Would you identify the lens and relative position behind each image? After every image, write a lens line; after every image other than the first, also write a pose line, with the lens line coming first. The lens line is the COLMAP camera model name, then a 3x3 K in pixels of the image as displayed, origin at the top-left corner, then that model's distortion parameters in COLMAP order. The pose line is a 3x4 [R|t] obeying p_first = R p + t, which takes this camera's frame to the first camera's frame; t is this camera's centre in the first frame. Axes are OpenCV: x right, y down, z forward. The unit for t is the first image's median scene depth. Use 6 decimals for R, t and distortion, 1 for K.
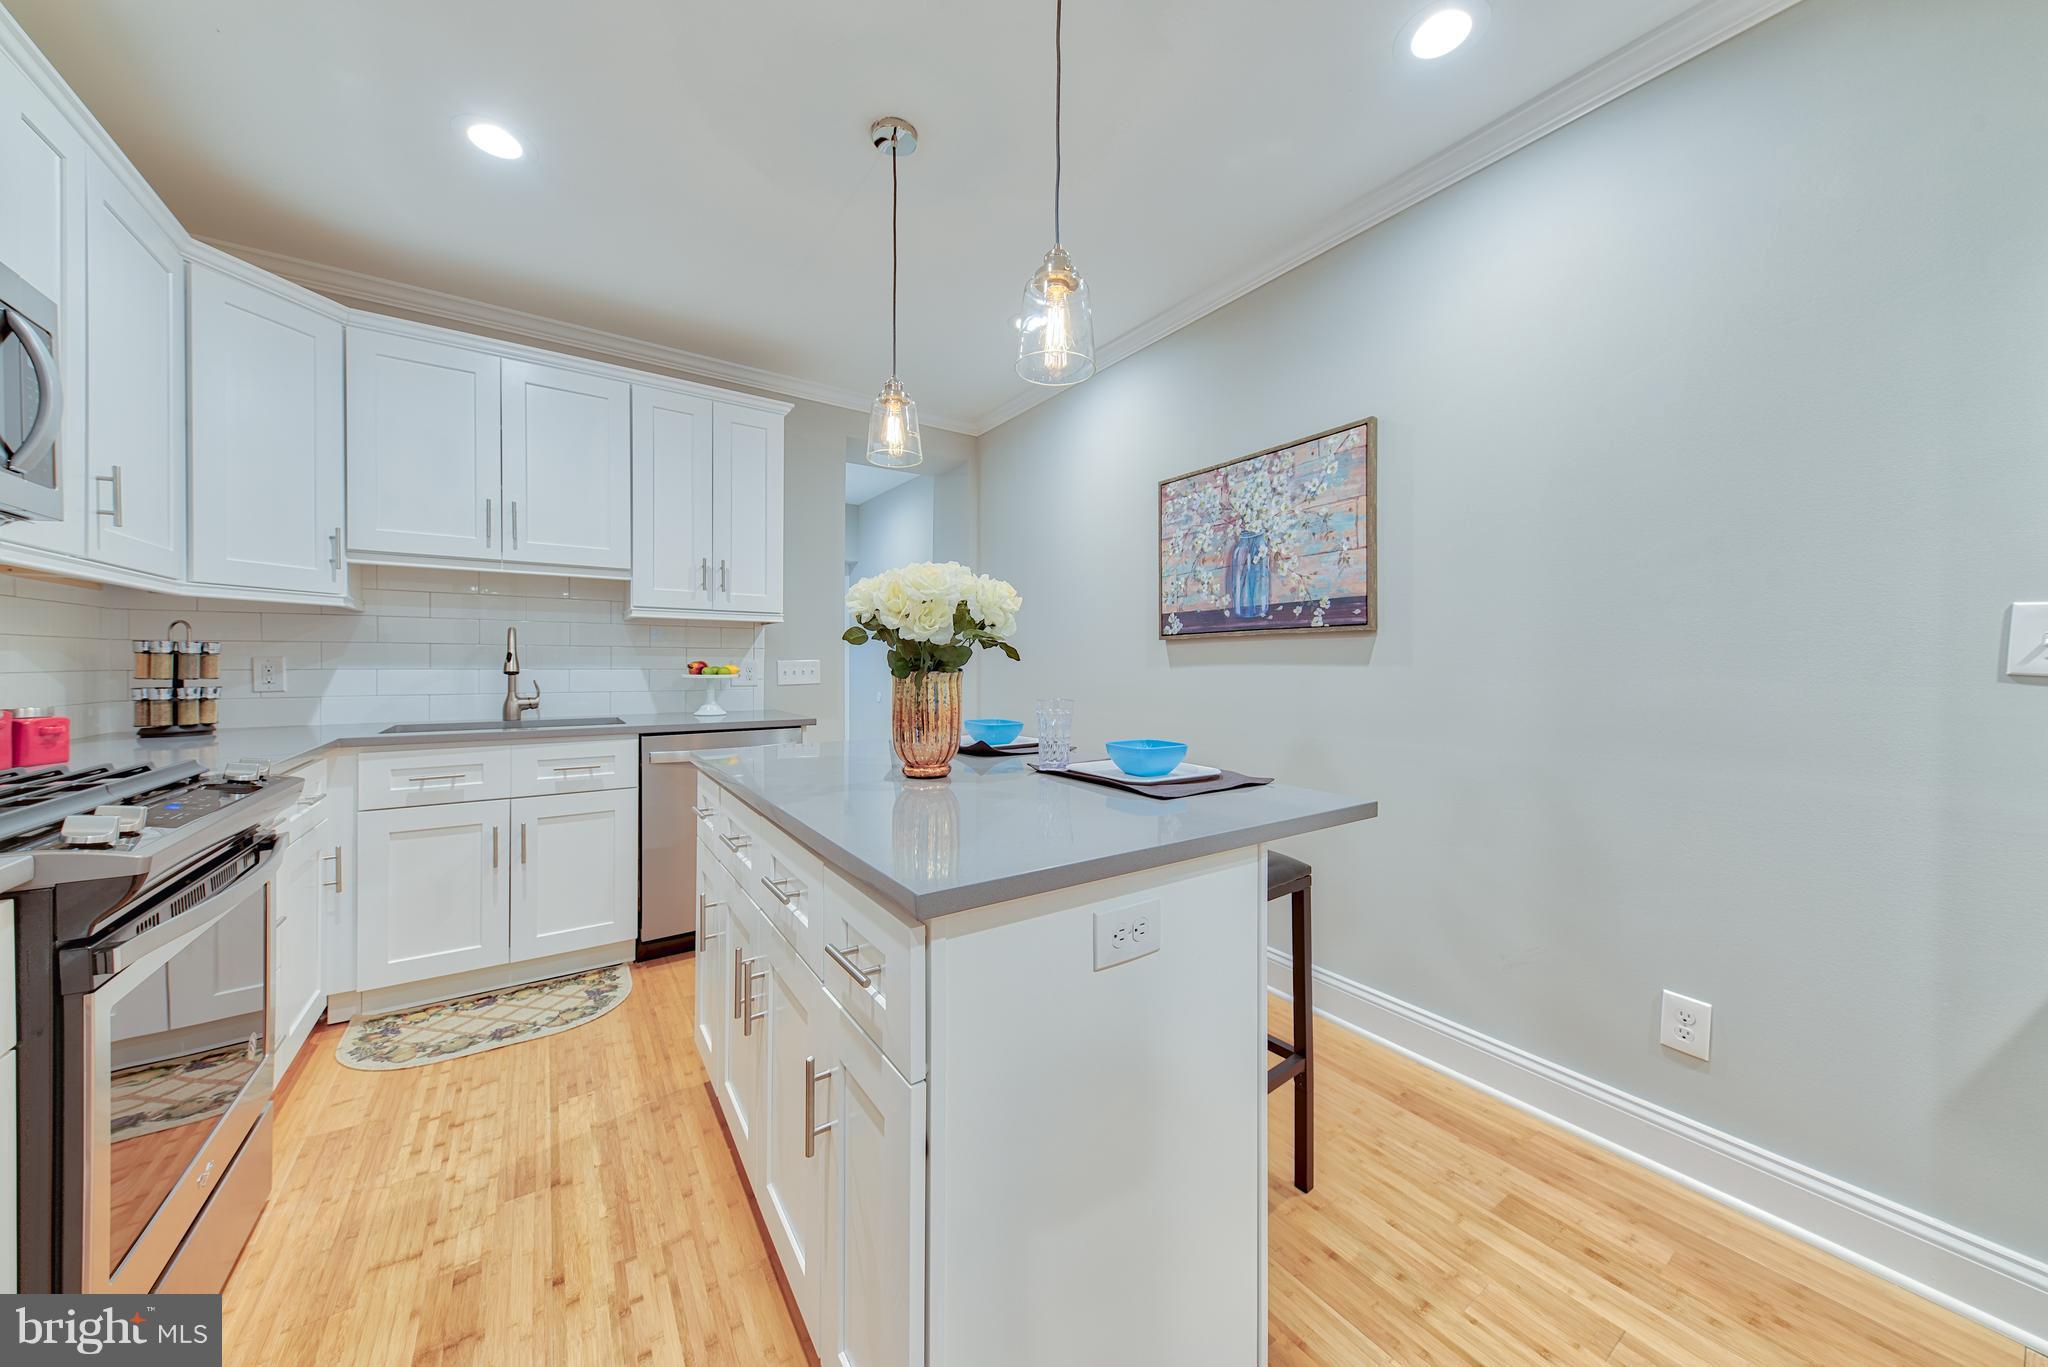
lens RADIAL K [[711.1, 0, 1038.1], [0, 711.1, 665.5], [0, 0, 1]] dist [0.010611, -0.001421]
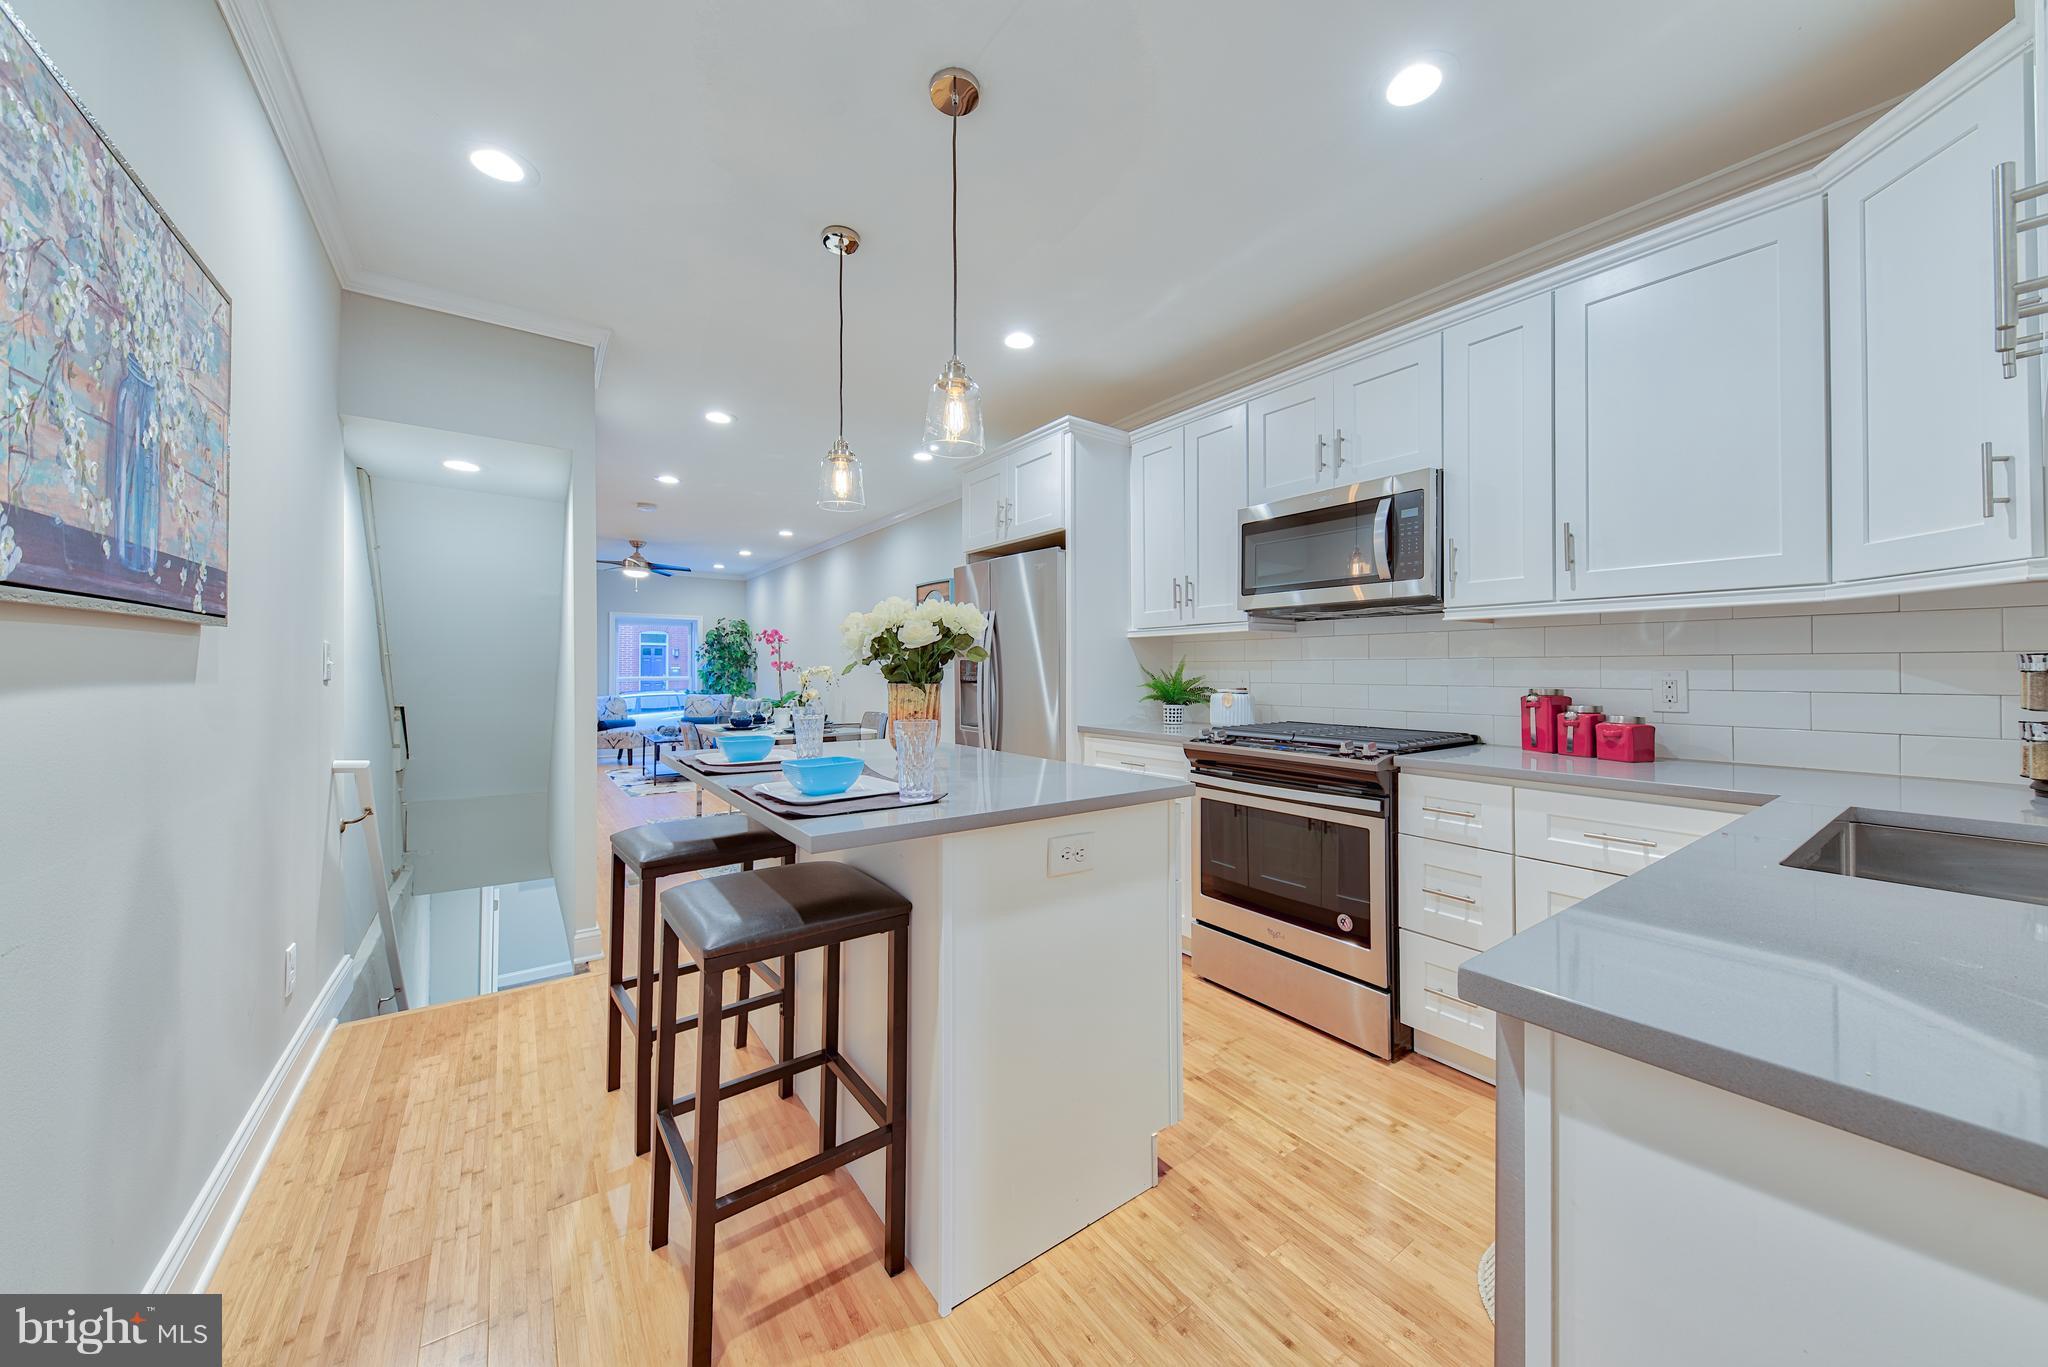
lens RADIAL K [[711.1, 0, 1047.3], [0, 711.1, 658.3], [0, 0, 1]] dist [0.010611, -0.001421]
pose [[-0.999472, -0.004914, -0.032130, -0.221909], [-0.004520, 0.999914, -0.012341, -0.014039], [0.032188, -0.012189, -0.999408, 1.441067]]
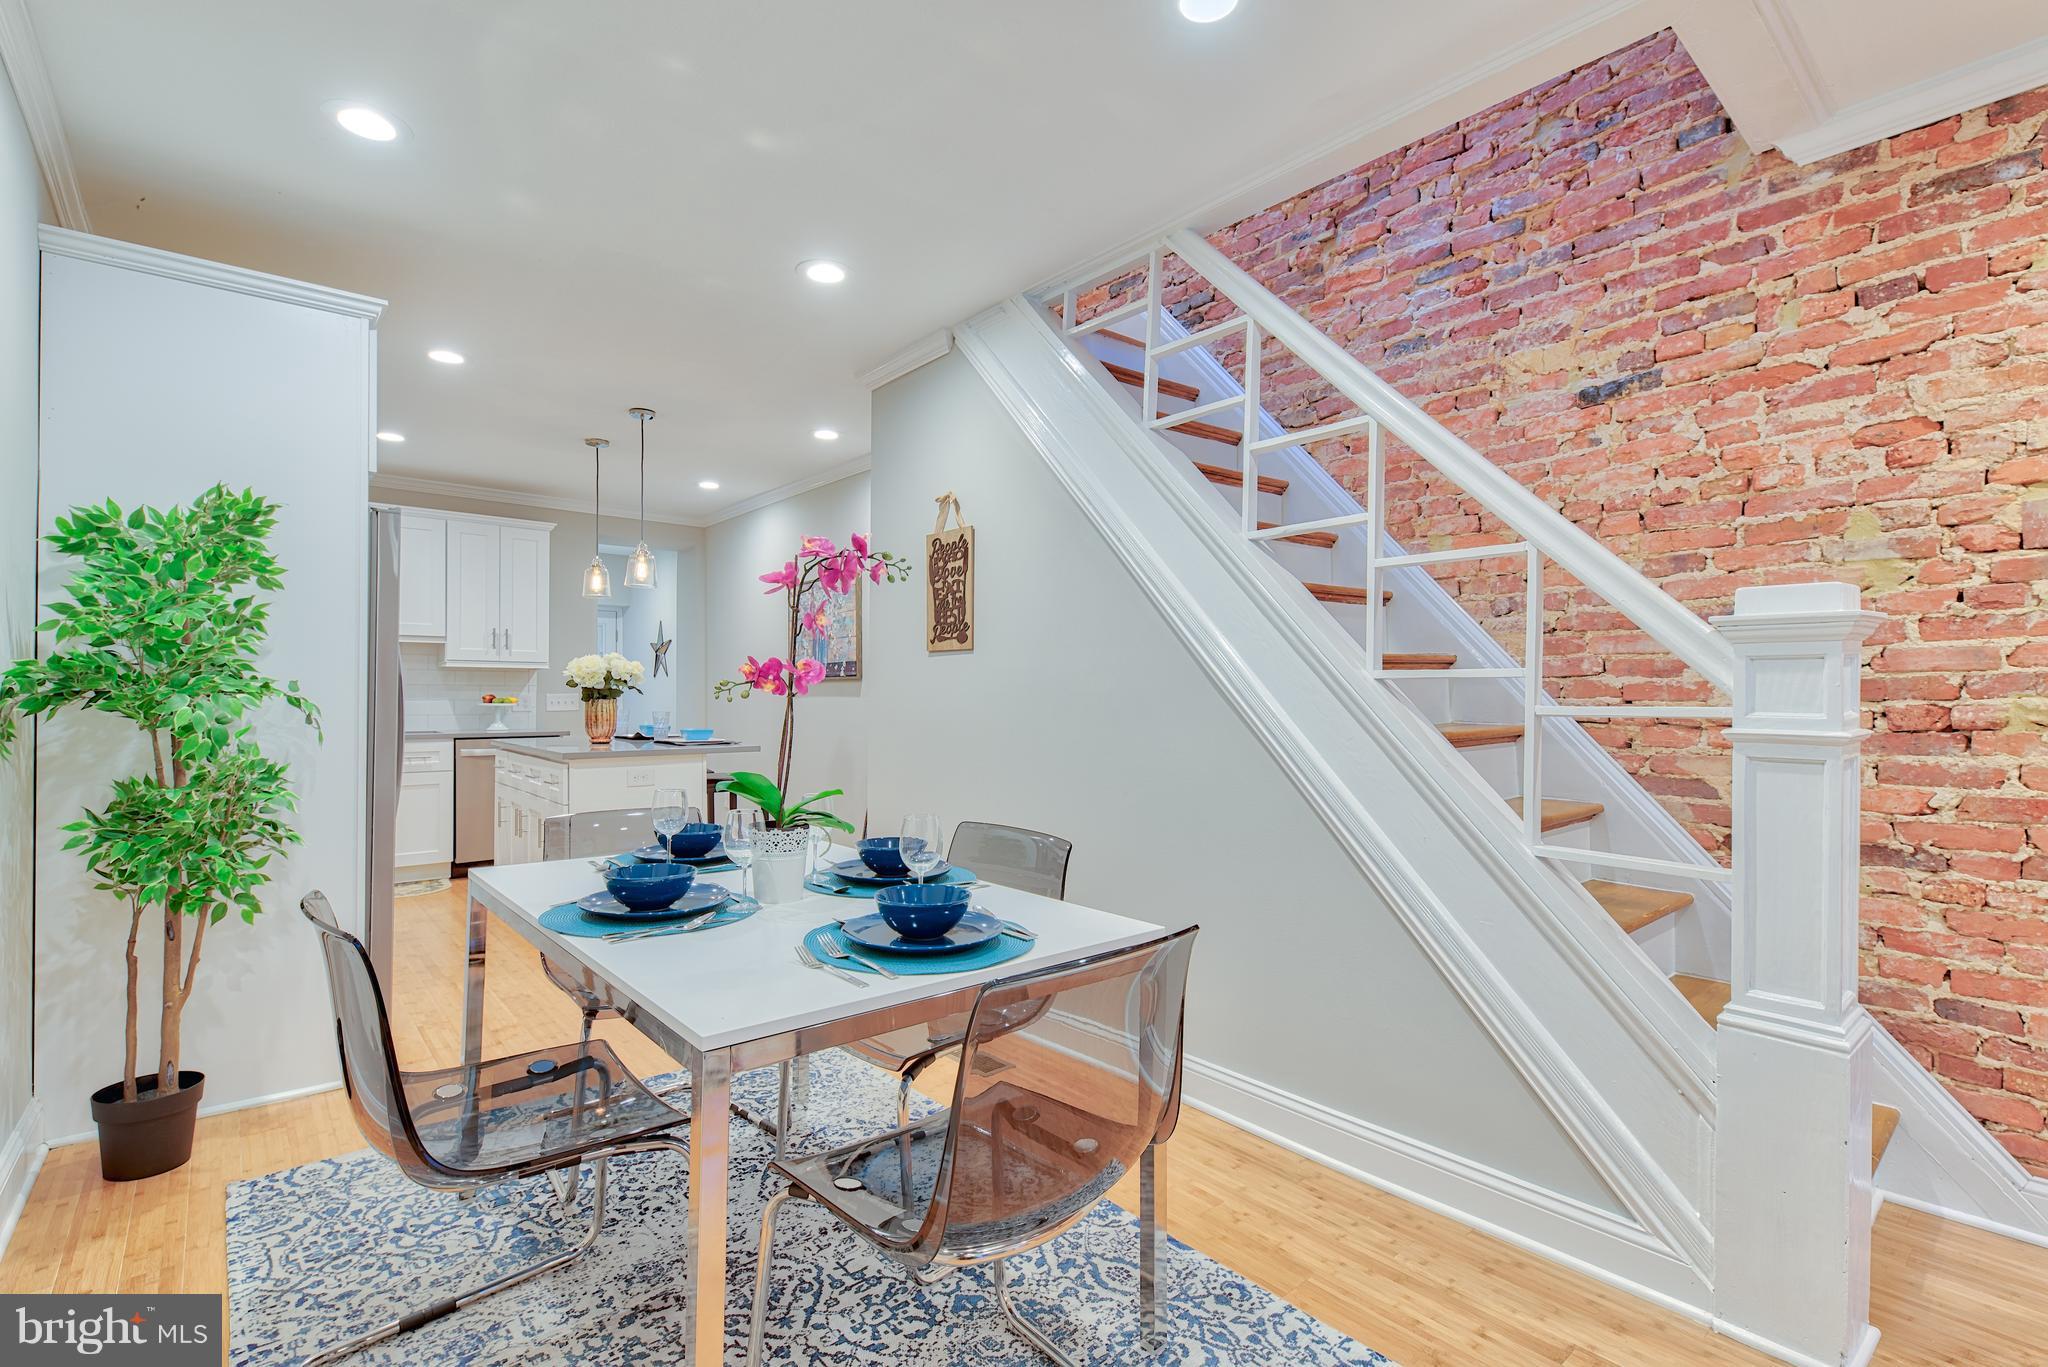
lens RADIAL K [[942.1, 0, 1038.1], [0, 942.1, 698.2], [0, 0, 1]] dist [0.004312, -0.000982]
pose [[0.994620, -0.002091, 0.103571, 0.593652], [0.001957, 0.999997, 0.001395, 0.001161], [-0.103574, -0.001185, 0.994621, -1.391923]]
